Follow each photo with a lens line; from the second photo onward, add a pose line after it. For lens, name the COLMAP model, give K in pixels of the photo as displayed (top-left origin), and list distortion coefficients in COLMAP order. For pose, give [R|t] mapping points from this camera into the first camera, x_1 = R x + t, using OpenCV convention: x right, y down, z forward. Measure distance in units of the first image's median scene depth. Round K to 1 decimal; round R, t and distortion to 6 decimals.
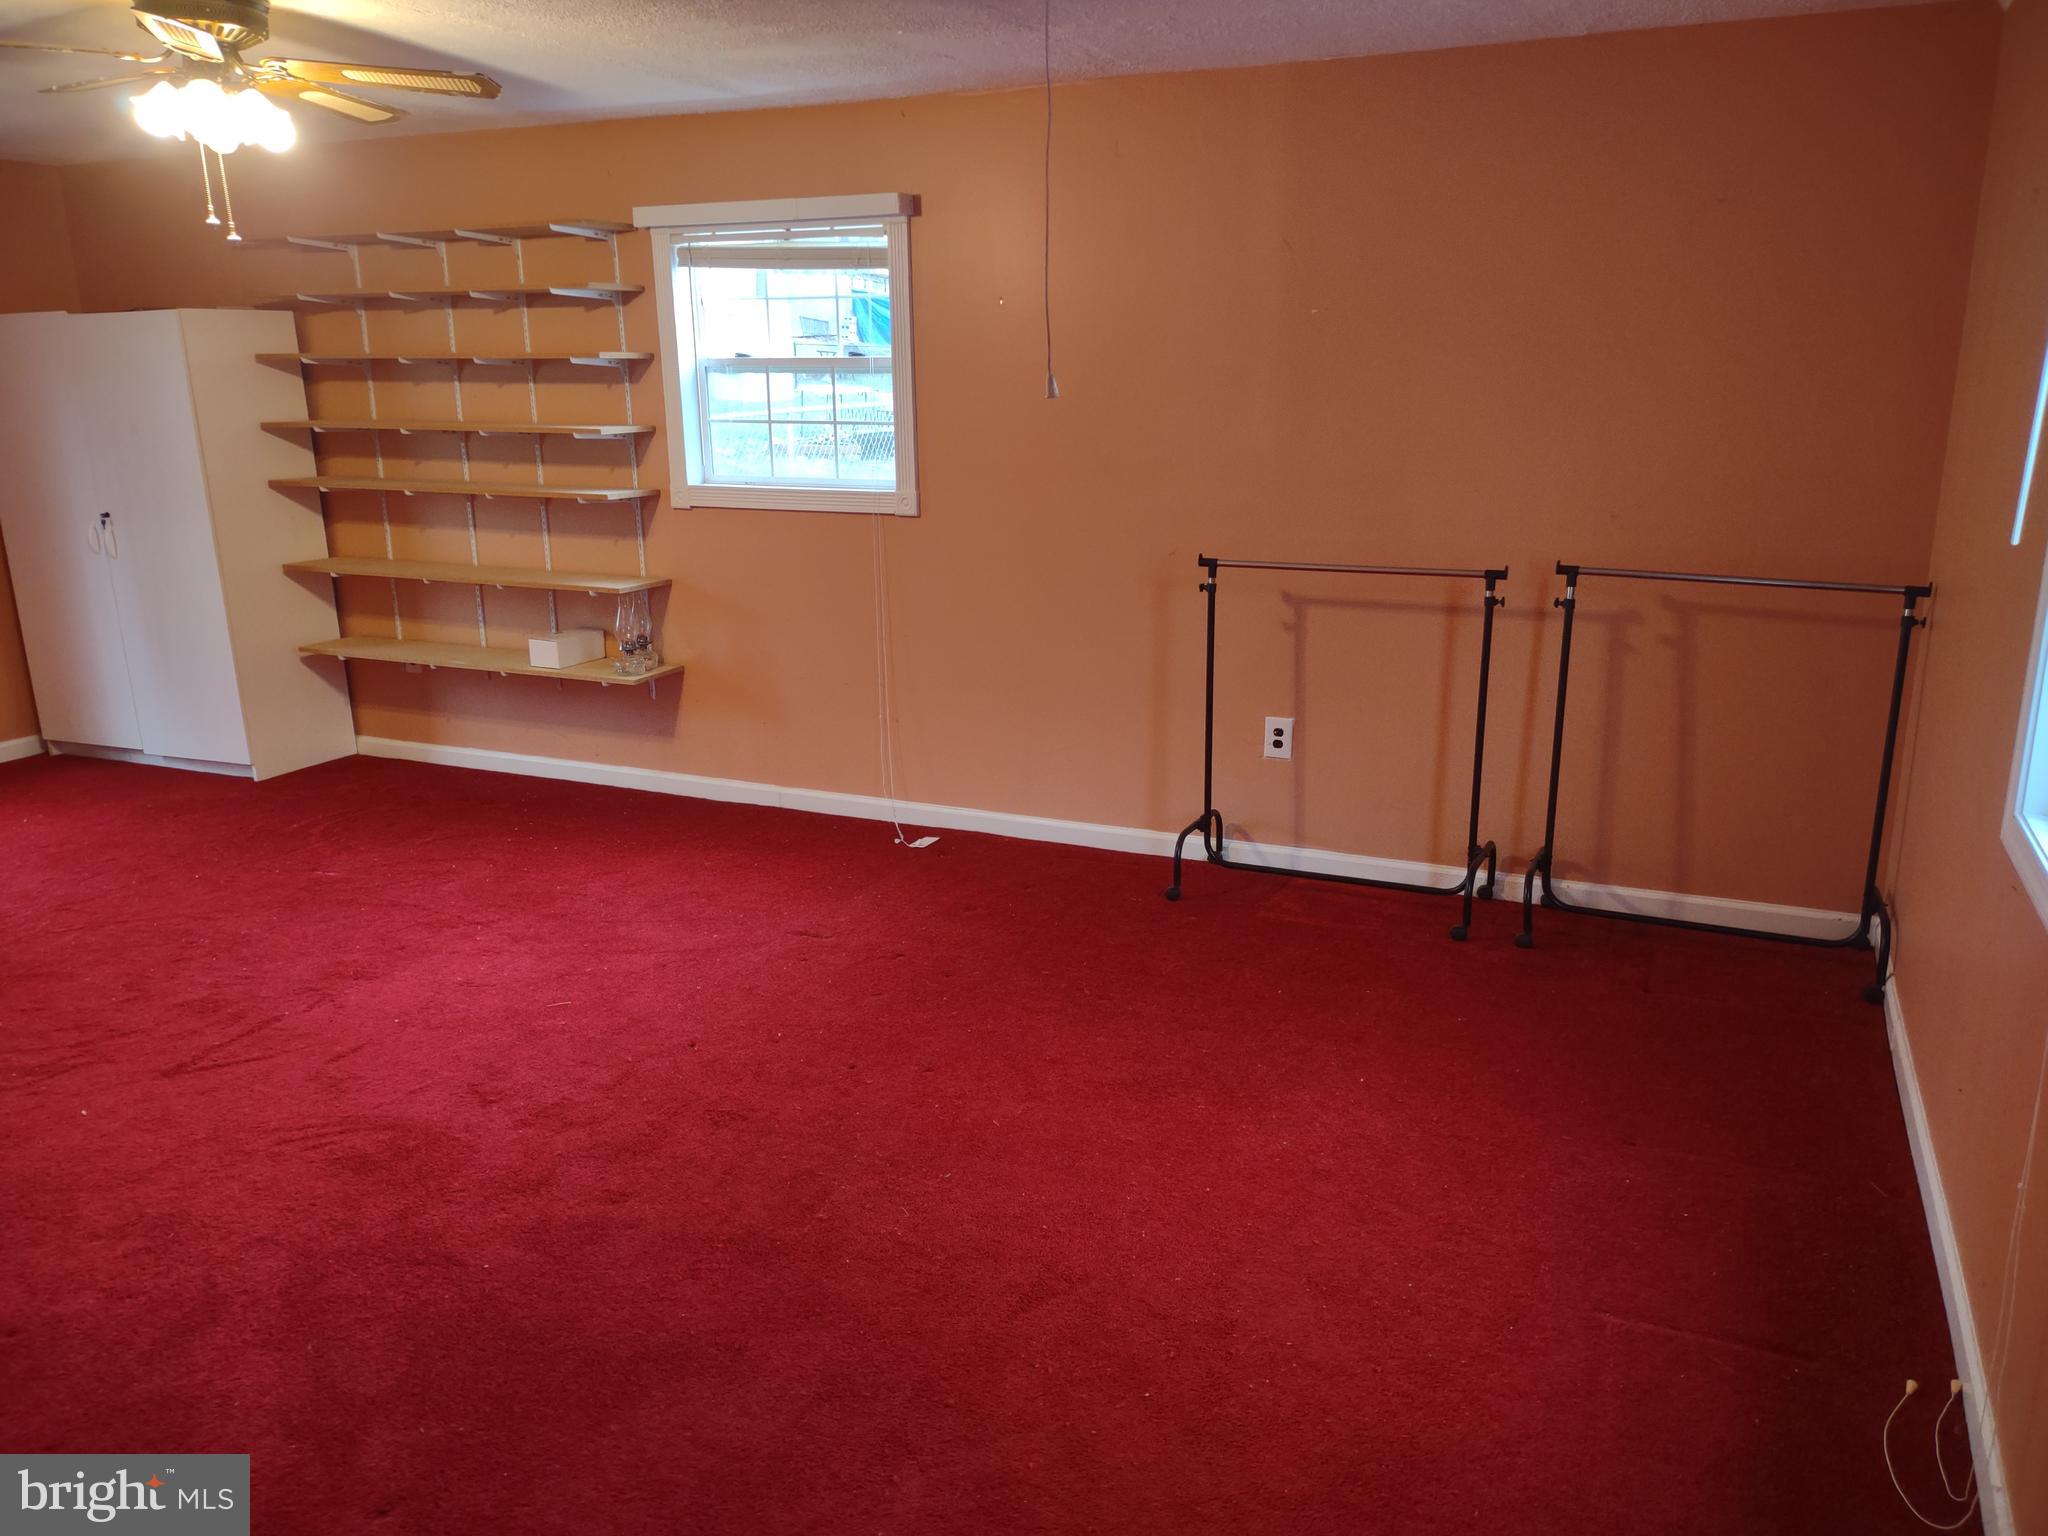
lens RADIAL K [[1493.8, 0, 1024.0], [0, 1493.8, 768.0], [0, 0, 1]] dist [0.036133, -0.048998]
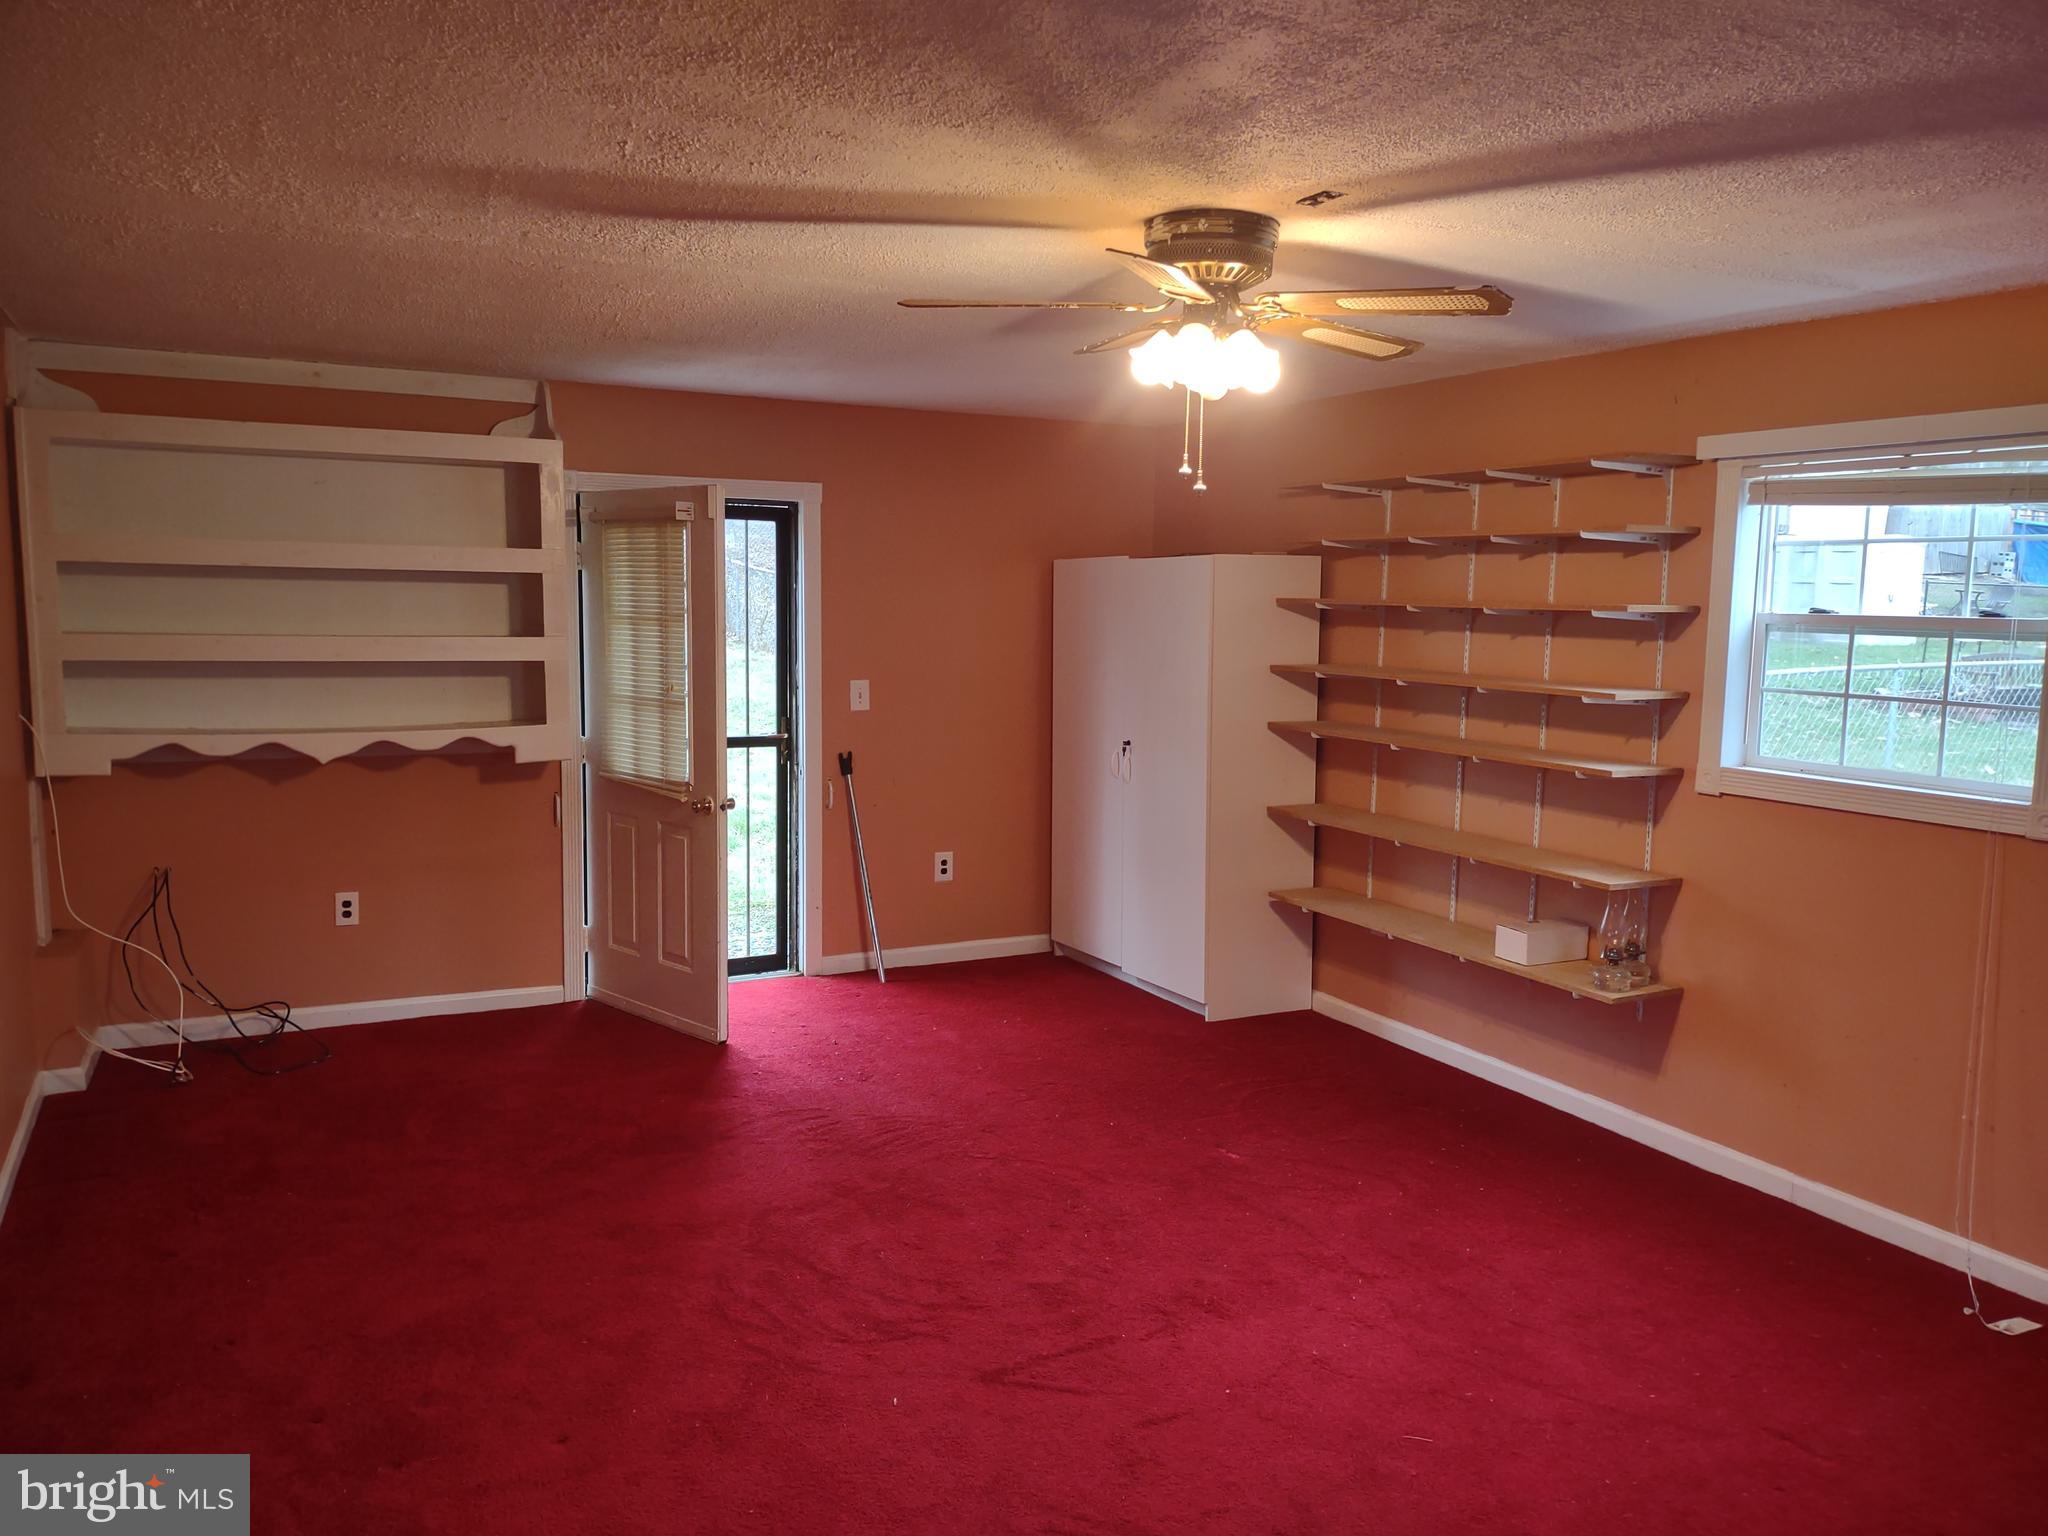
lens RADIAL K [[1493.8, 0, 1024.0], [0, 1493.8, 768.0], [0, 0, 1]] dist [0.036133, -0.048998]
pose [[0.776774, 0.092013, -0.623021, -0.014115], [-0.183299, 0.979472, -0.083878, -0.053248], [0.602514, 0.179353, 0.777695, 0.154290]]
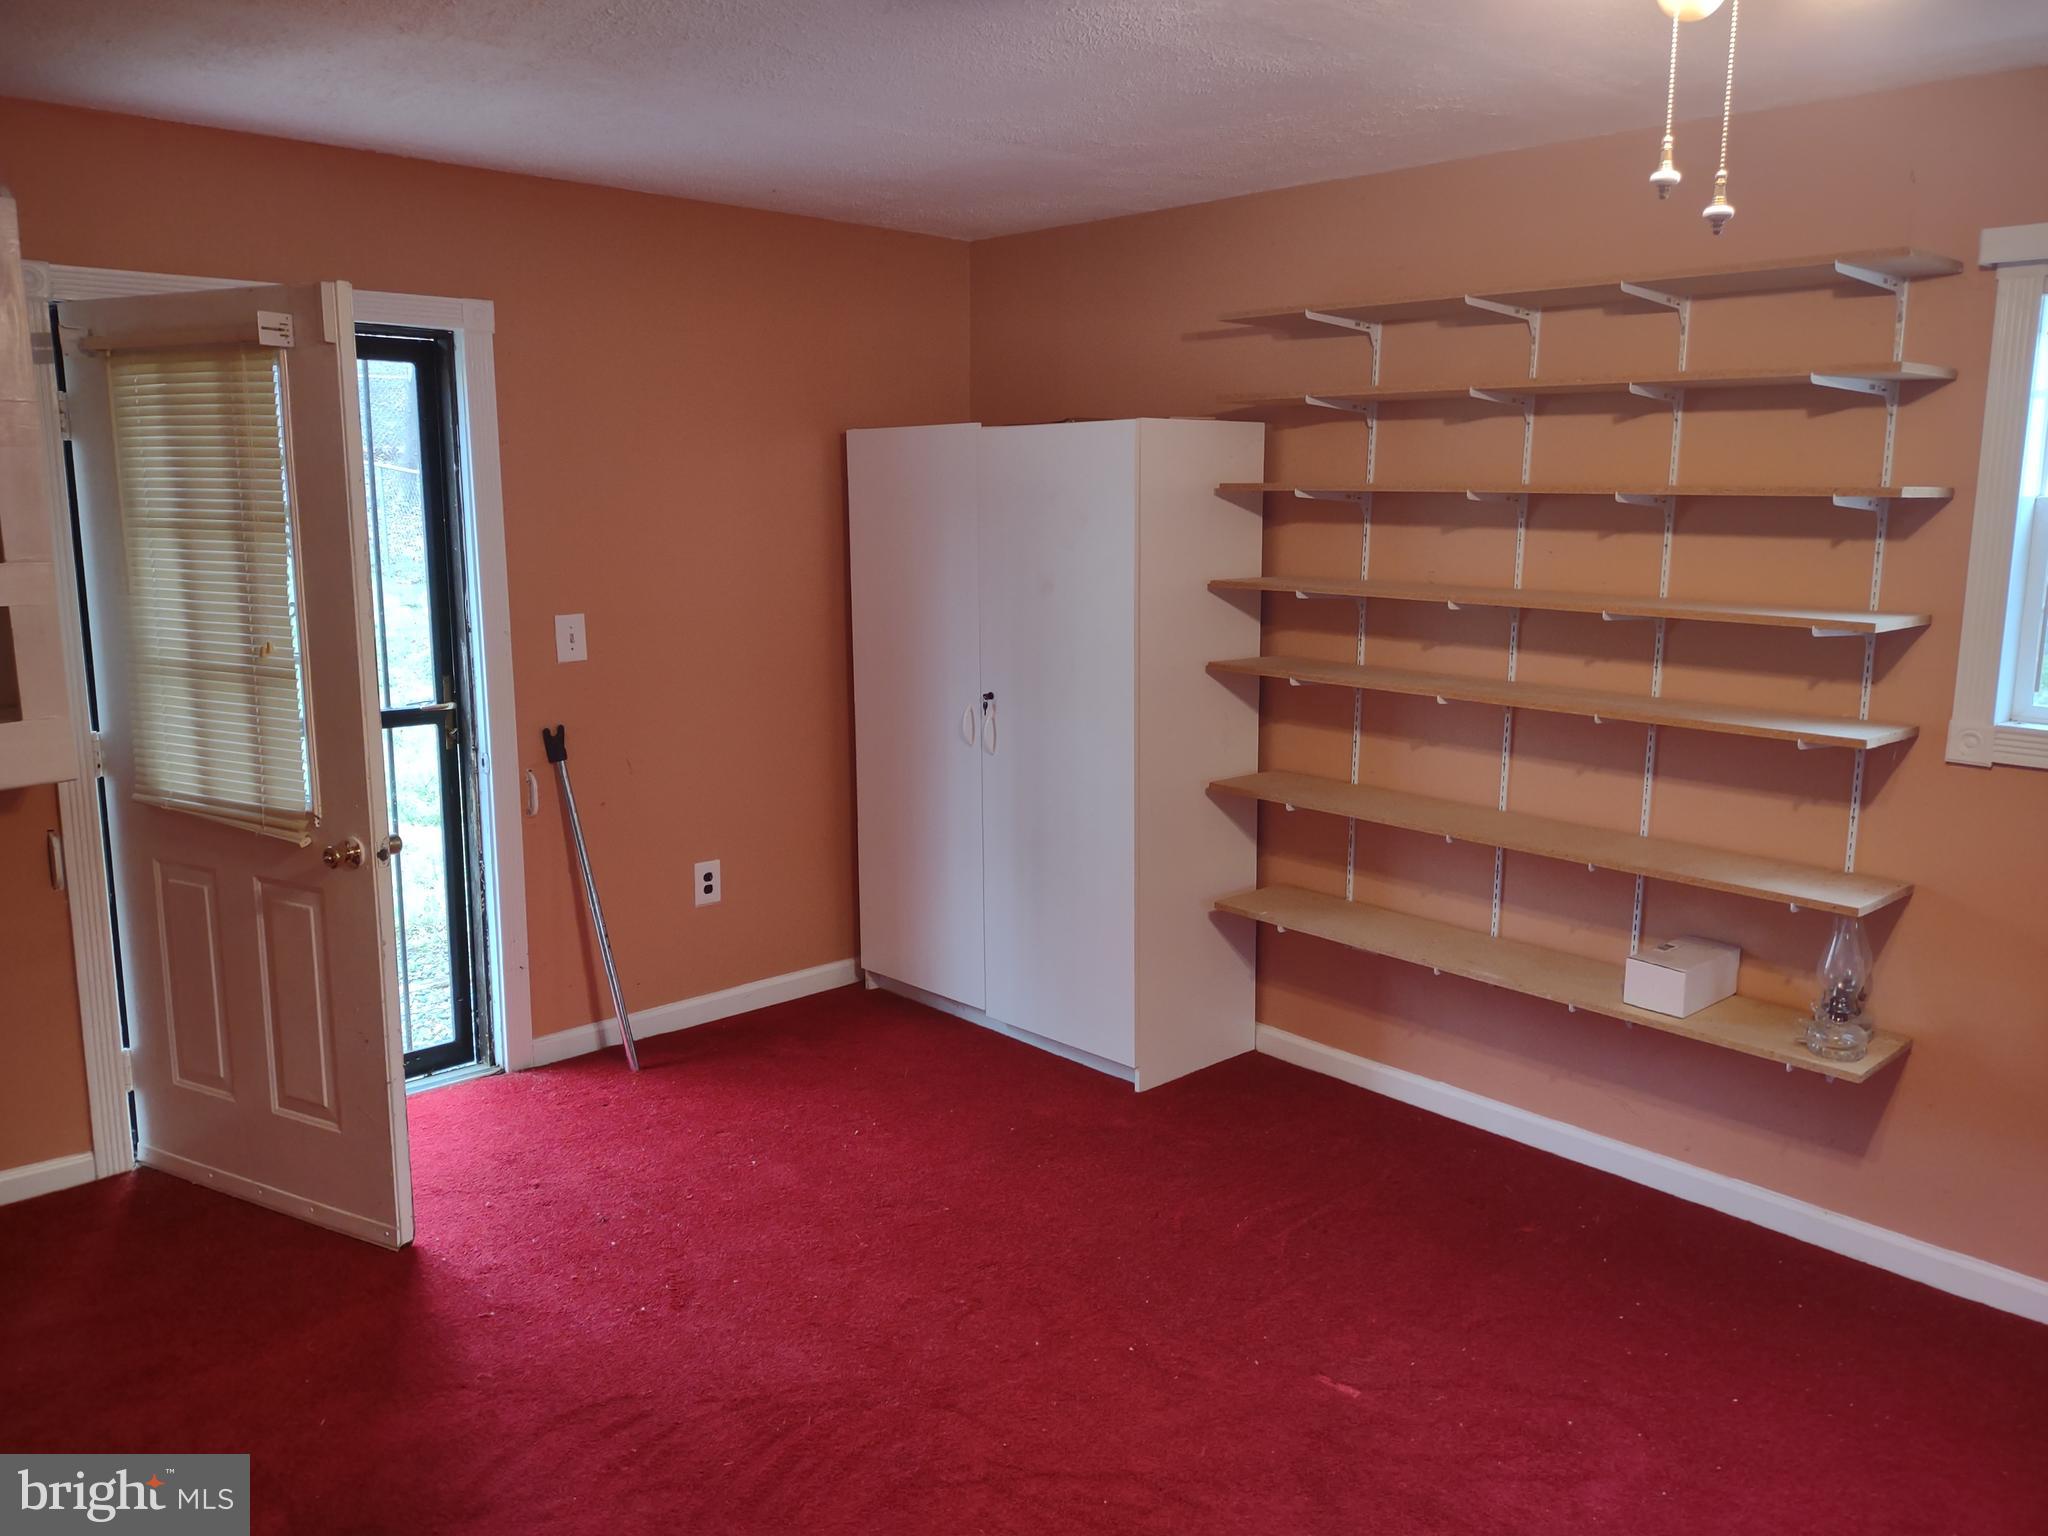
lens RADIAL K [[1508.1, 0, 1043.4], [0, 1508.1, 752.1], [0, 0, 1]] dist [0.046985, -0.067422]
pose [[0.921441, 0.081061, -0.379967, -0.324894], [-0.114304, 0.991270, -0.065720, -0.102236], [0.371323, 0.103989, 0.922662, 0.357884]]
